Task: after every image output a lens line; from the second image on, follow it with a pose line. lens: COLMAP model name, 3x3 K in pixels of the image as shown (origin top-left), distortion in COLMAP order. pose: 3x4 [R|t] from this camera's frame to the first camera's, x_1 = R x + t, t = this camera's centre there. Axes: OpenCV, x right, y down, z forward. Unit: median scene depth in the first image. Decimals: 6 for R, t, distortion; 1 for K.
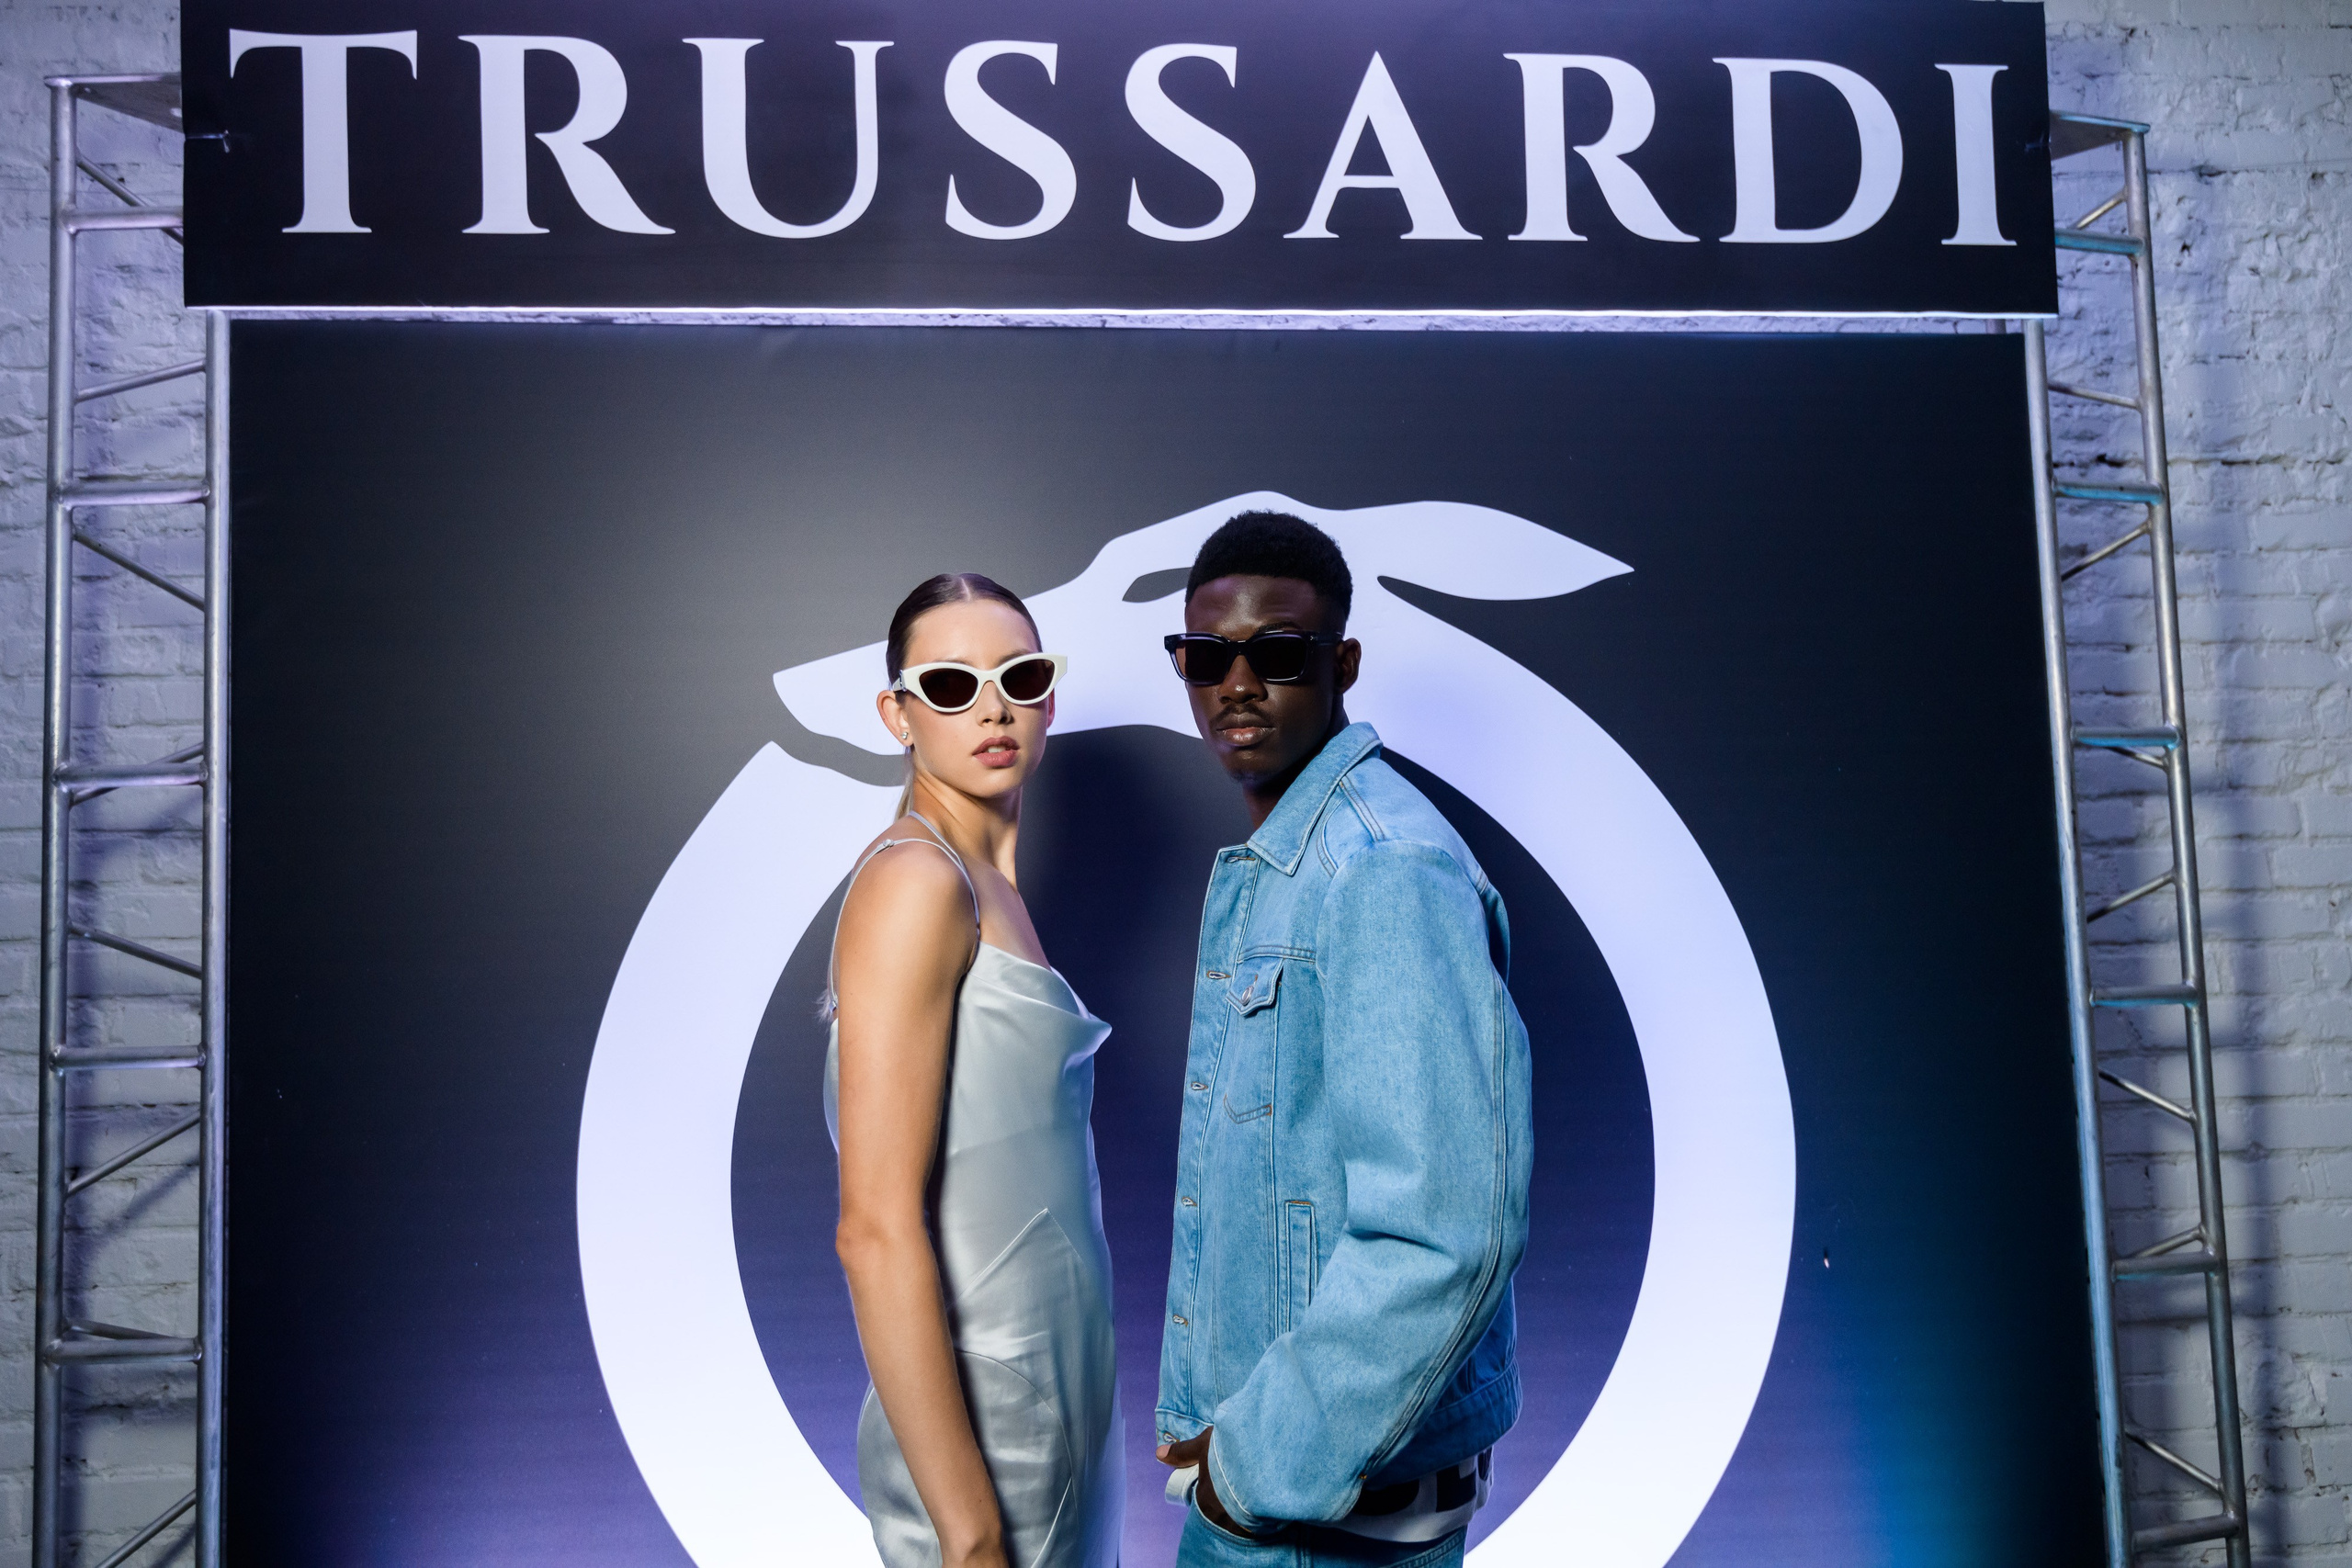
lens RADIAL K [[1733.4, 0, 1176.0], [0, 1733.4, 784.0], [0, 0, 1]] dist [0.006796, 0.006433]
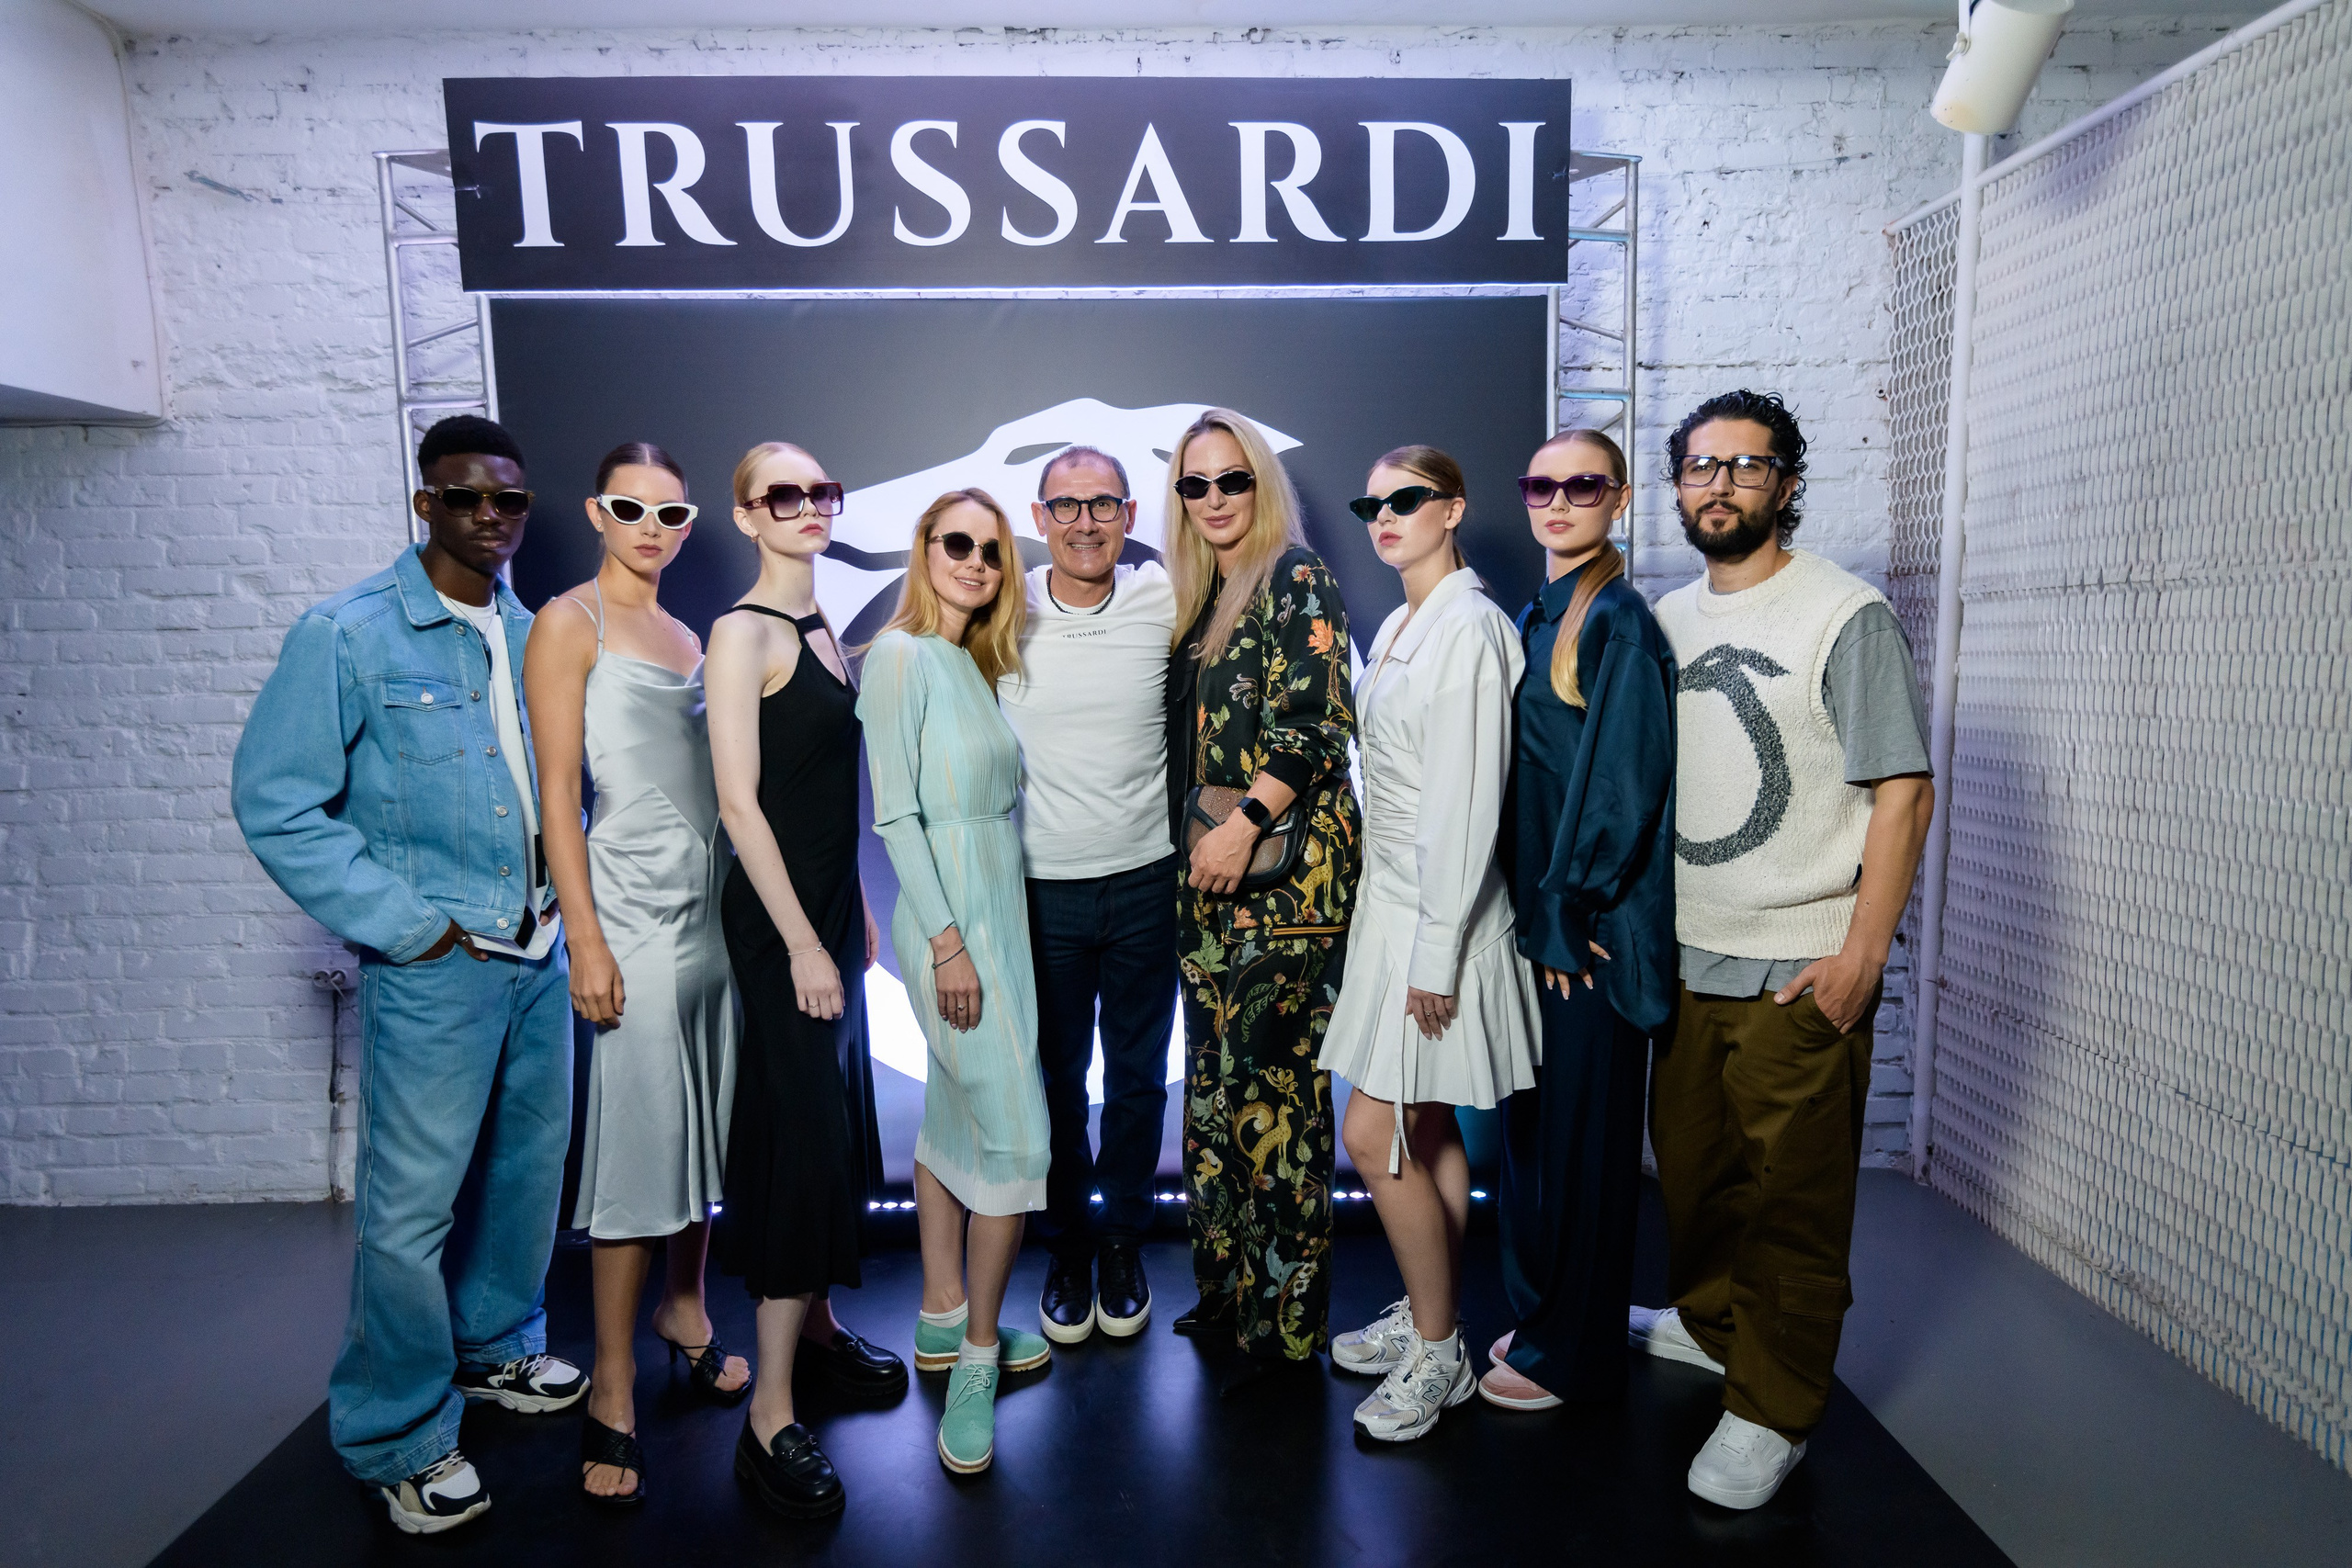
lens RADIAL K [[1301.2, 0, 1176.0], [0, 1301.2, 784.0], [0, 0, 1]] dist [0.018708, -0.003365]
pose [[0.999072, 0.009713, -0.041966, 0.199224], [-0.002627, 0.986171, 0.165709, -0.004988], [0.042995, -0.165445, 0.985281, -0.337991]]
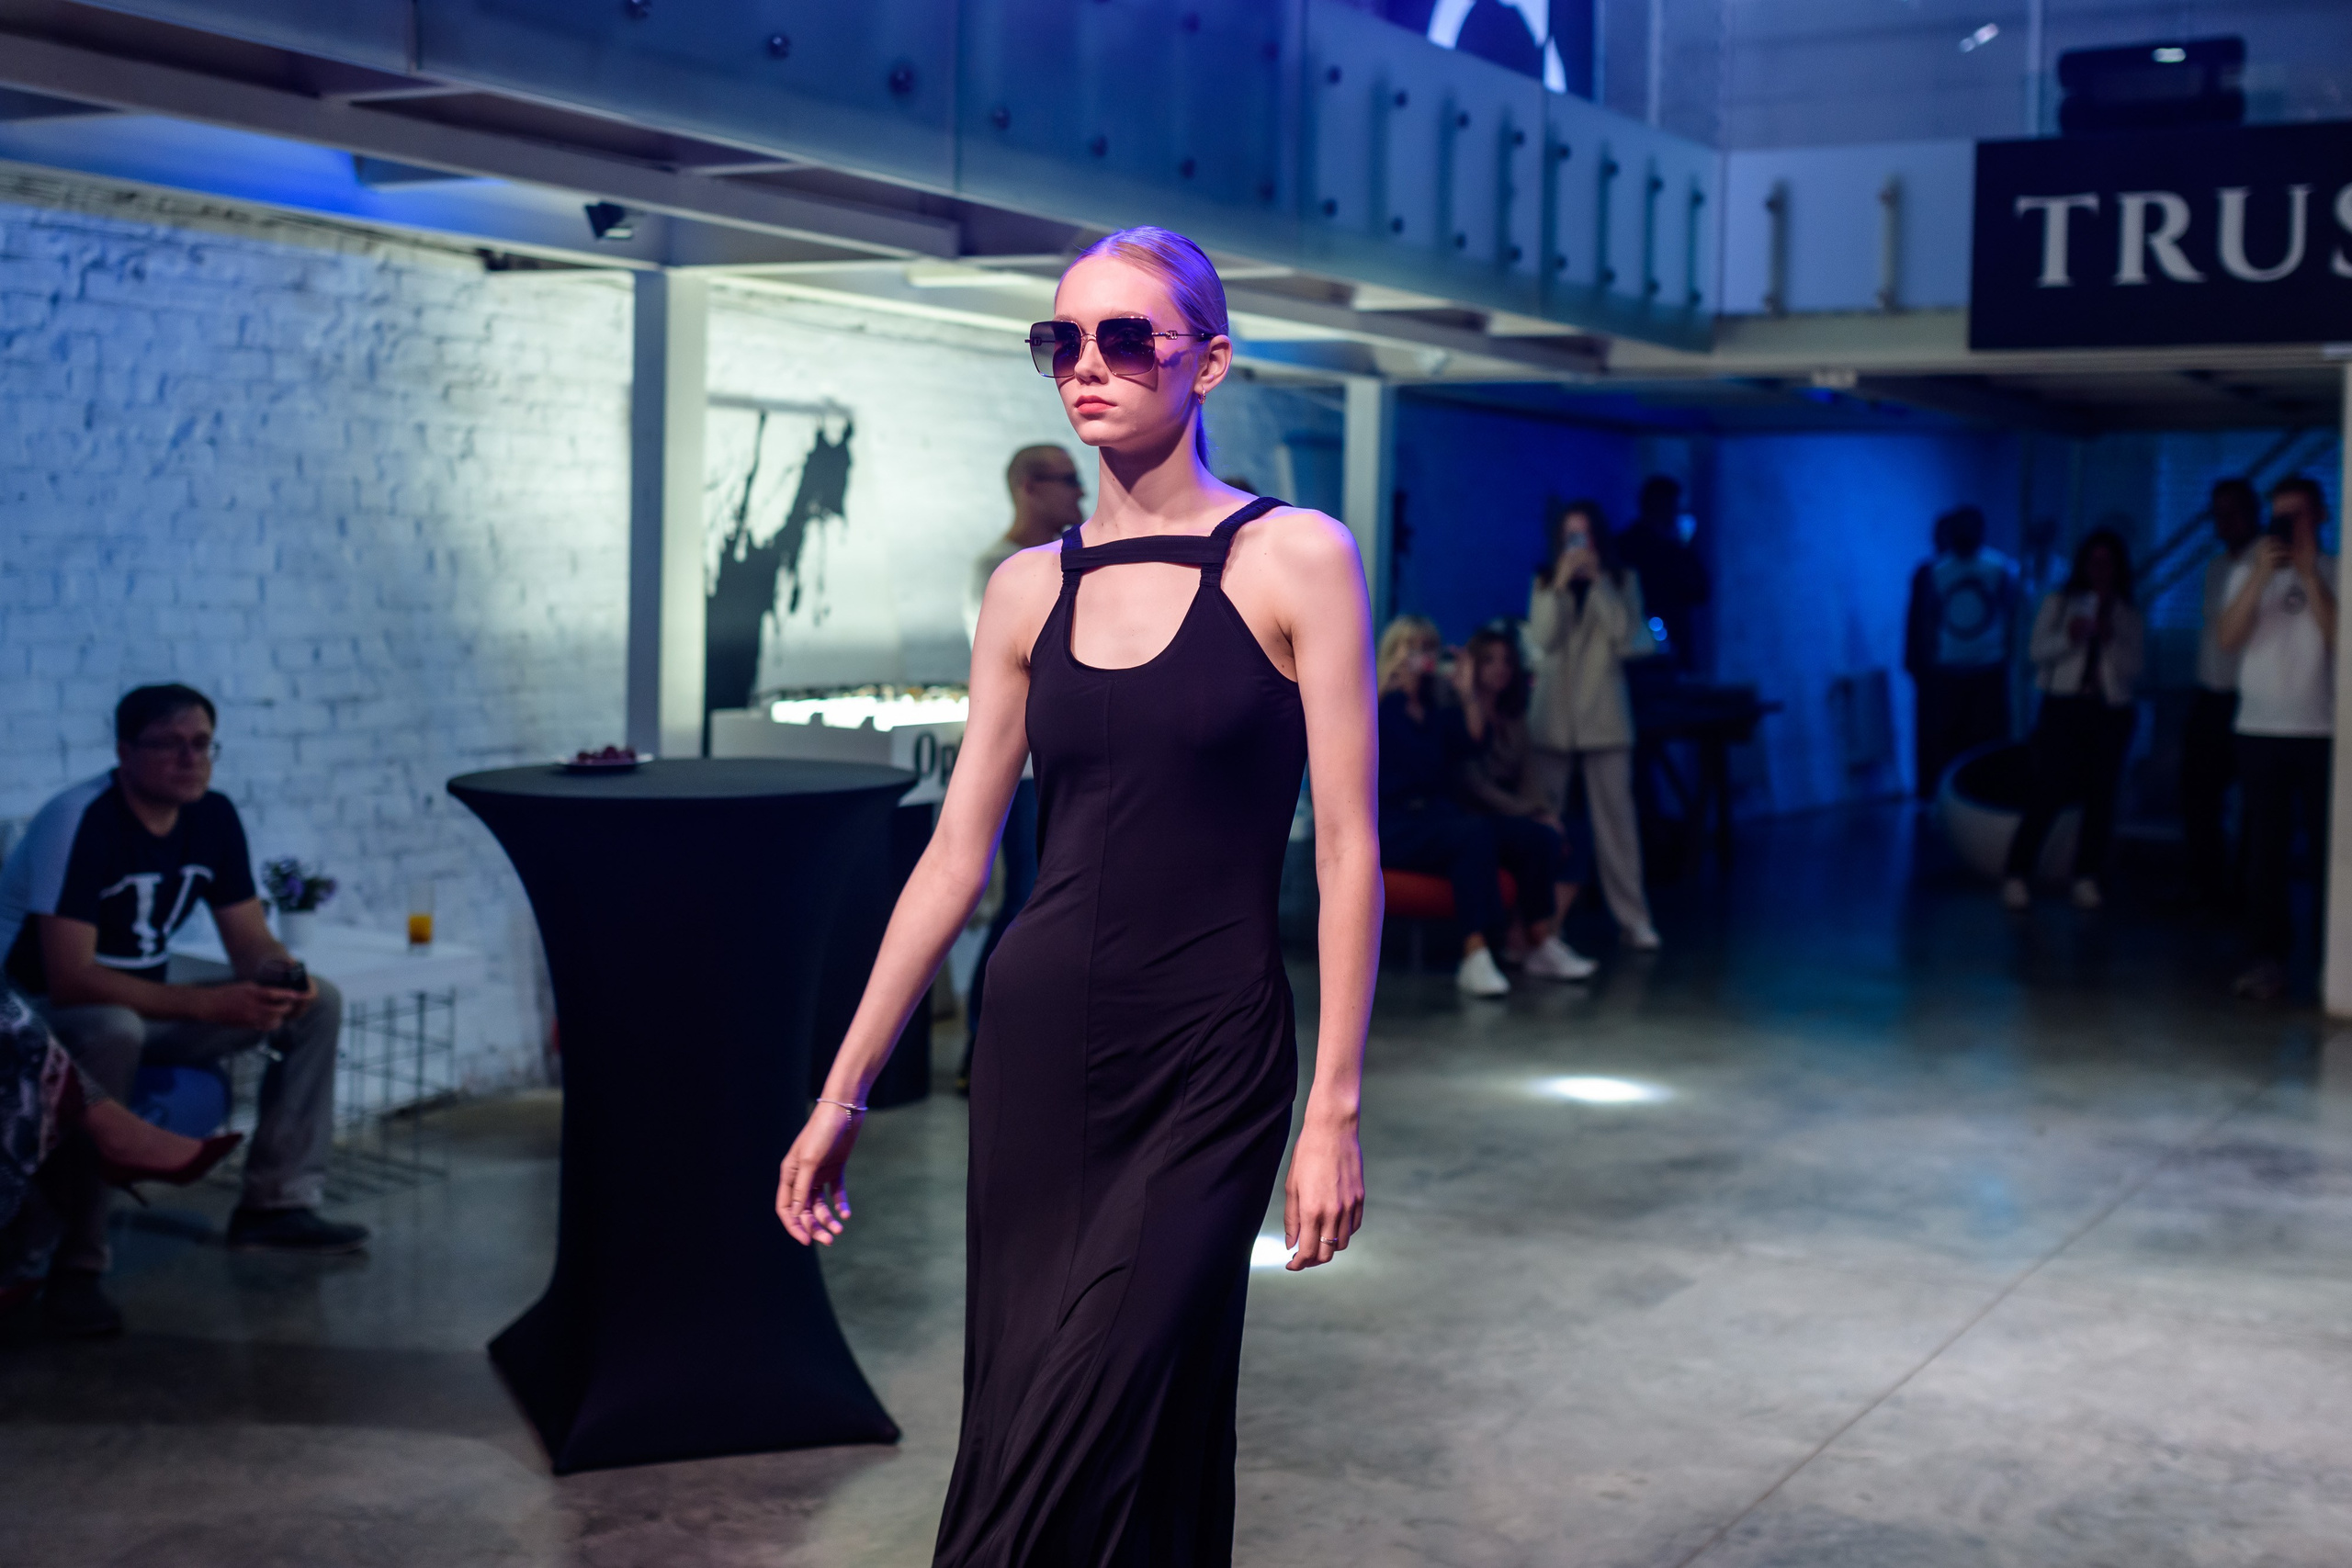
lens RADIAL K [[2807.3, 0, 1139.6], [0, 2807.3, 668.0], [0, 0, 1]] dist [-0.000881, 0.007961]
pose [[0.815792, 0.070028, -0.574090, 0.689770], [0.027890, 0.986724, 0.159994, -0.425145], [0.577673, -0.146533, 0.803008, -2.726985]]
